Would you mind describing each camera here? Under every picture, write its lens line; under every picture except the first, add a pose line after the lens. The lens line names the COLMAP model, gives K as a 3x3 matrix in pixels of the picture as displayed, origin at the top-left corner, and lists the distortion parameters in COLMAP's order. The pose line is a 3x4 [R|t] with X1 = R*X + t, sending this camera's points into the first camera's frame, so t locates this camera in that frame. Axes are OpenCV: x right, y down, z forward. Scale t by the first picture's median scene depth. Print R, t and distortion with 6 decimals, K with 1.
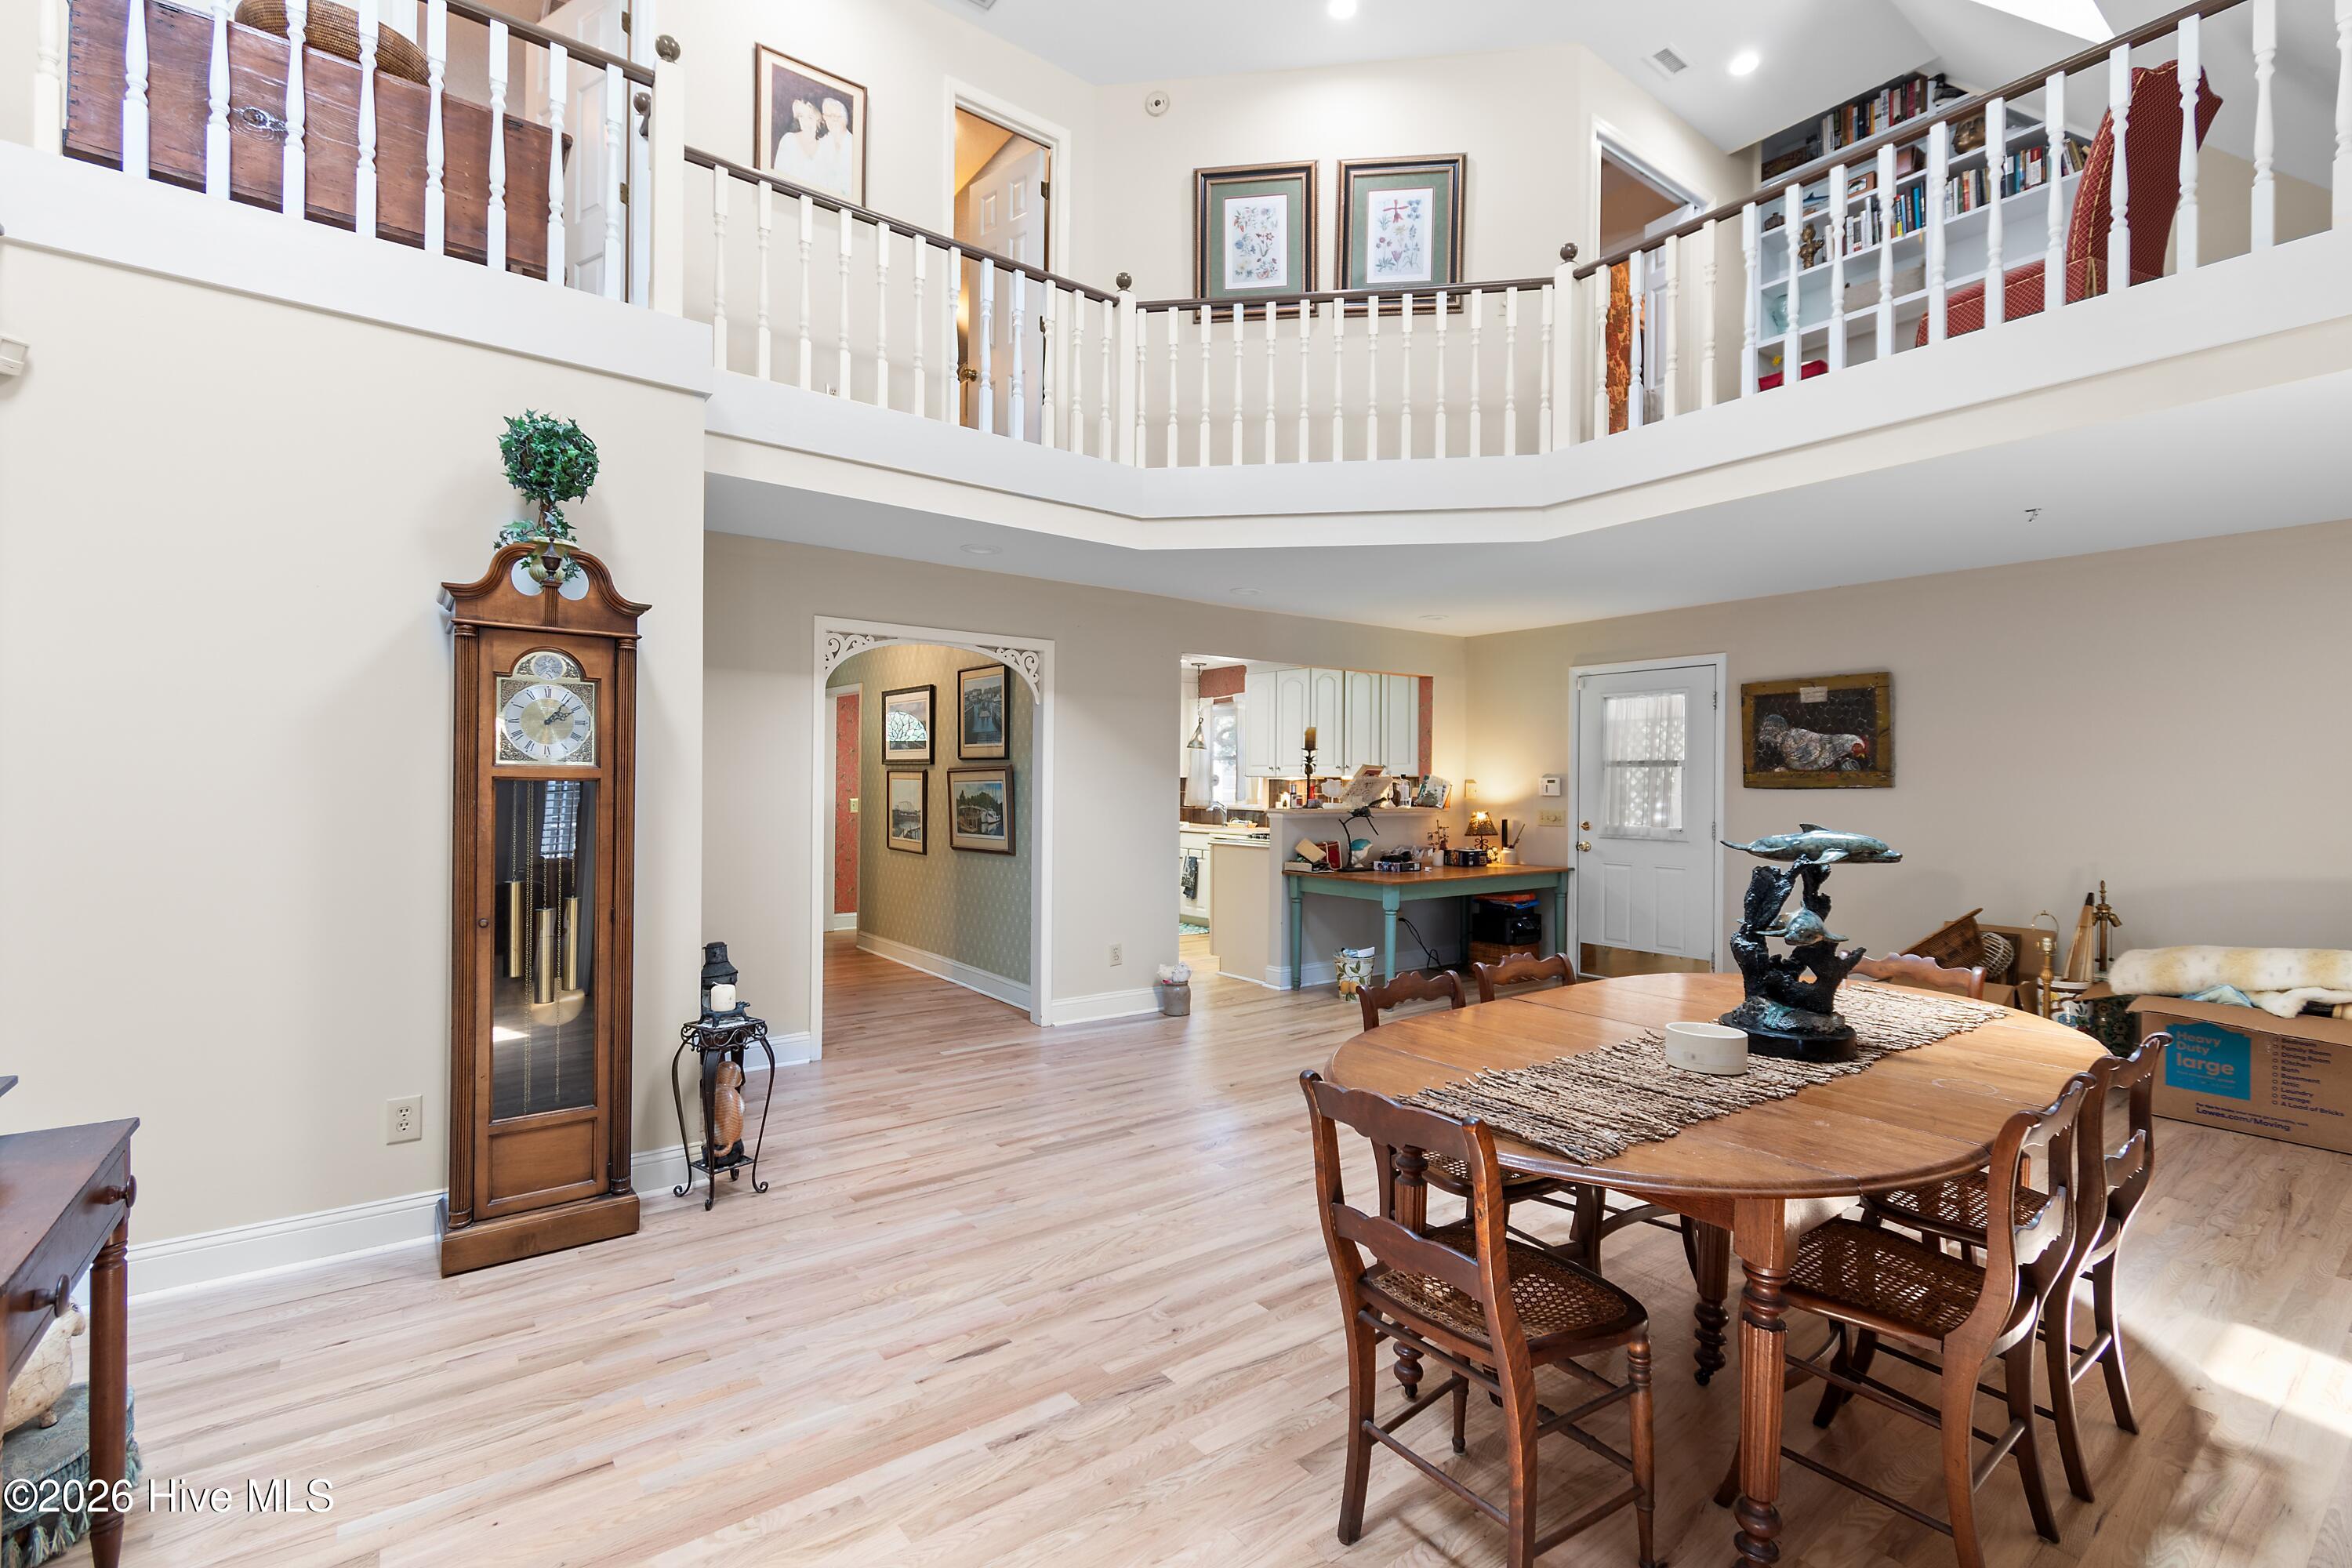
lens RADIAL K [[1042.7, 0, 1189.0], [0, 1042.7, 783.8], [0, 0, 1]] dist [0.003364, -0.001772]
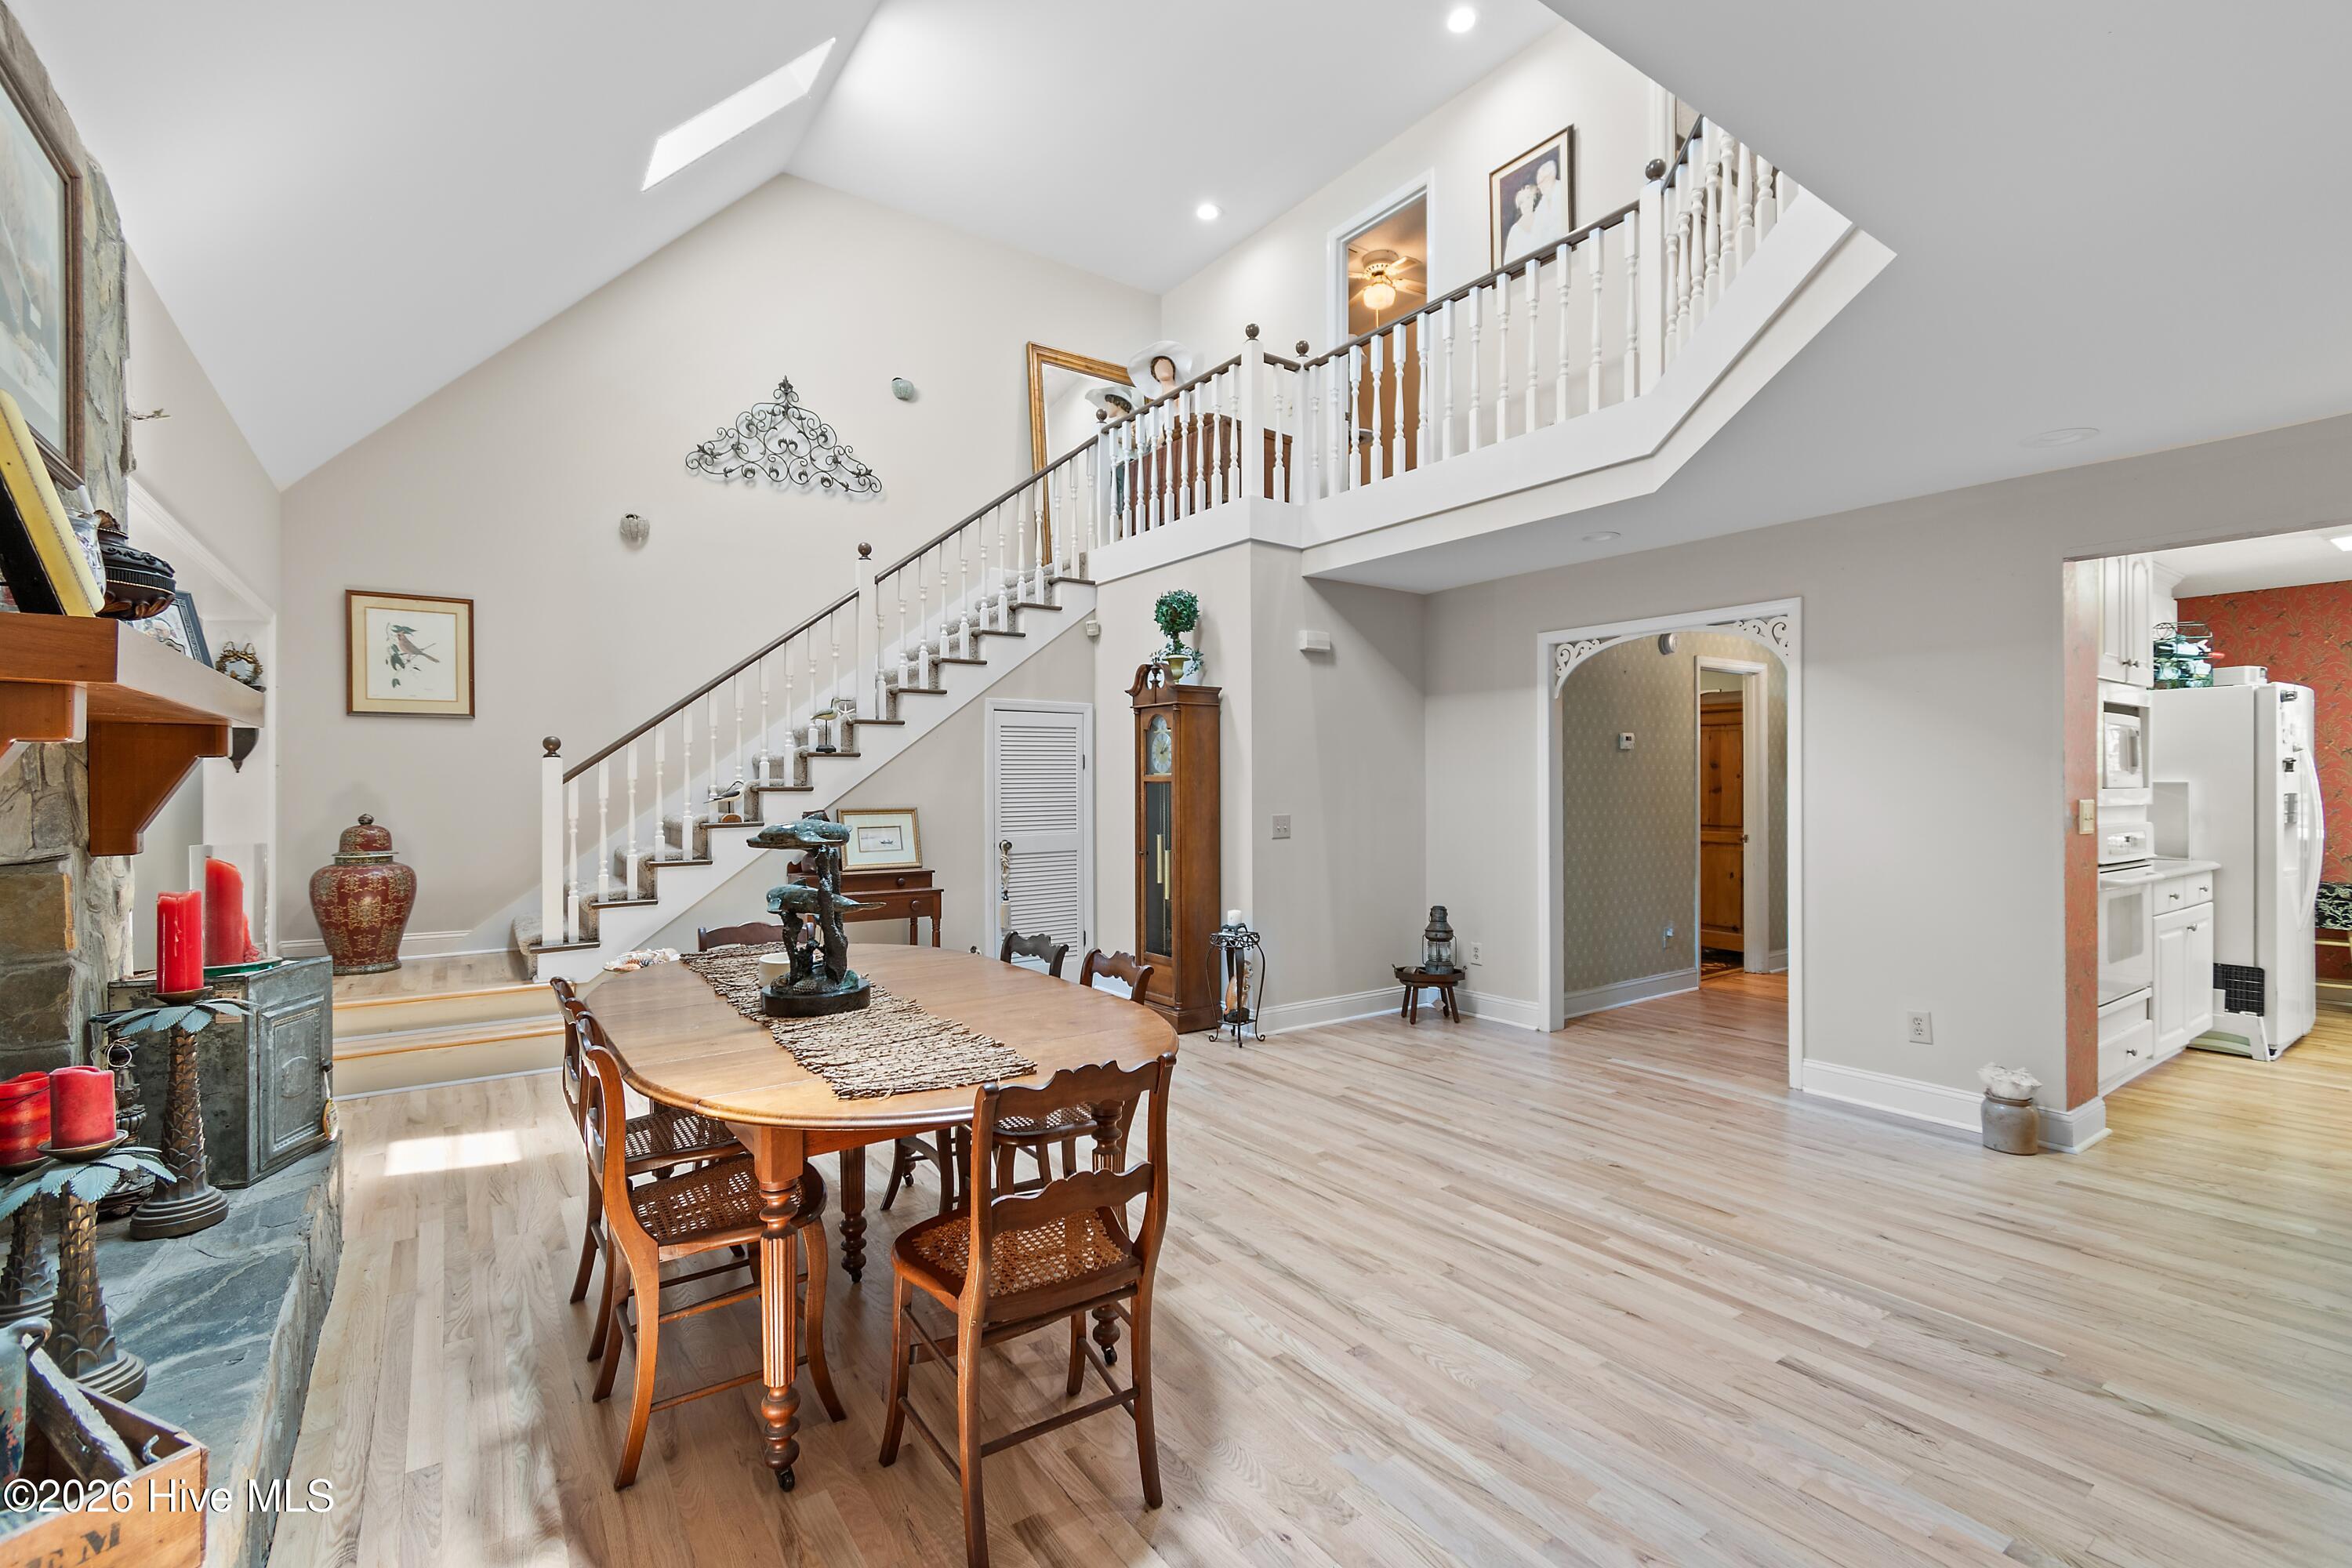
lens RADIAL K [[1042.7, 0, 1177.2], [0, 1042.7, 775.7], [0, 0, 1]] dist [0.003364, -0.001772]
pose [[-0.038039, -0.014266, -0.999174, 0.652711], [0.004291, 0.999887, -0.014439, 0.006226], [0.999267, -0.004837, -0.037974, 0.551238]]
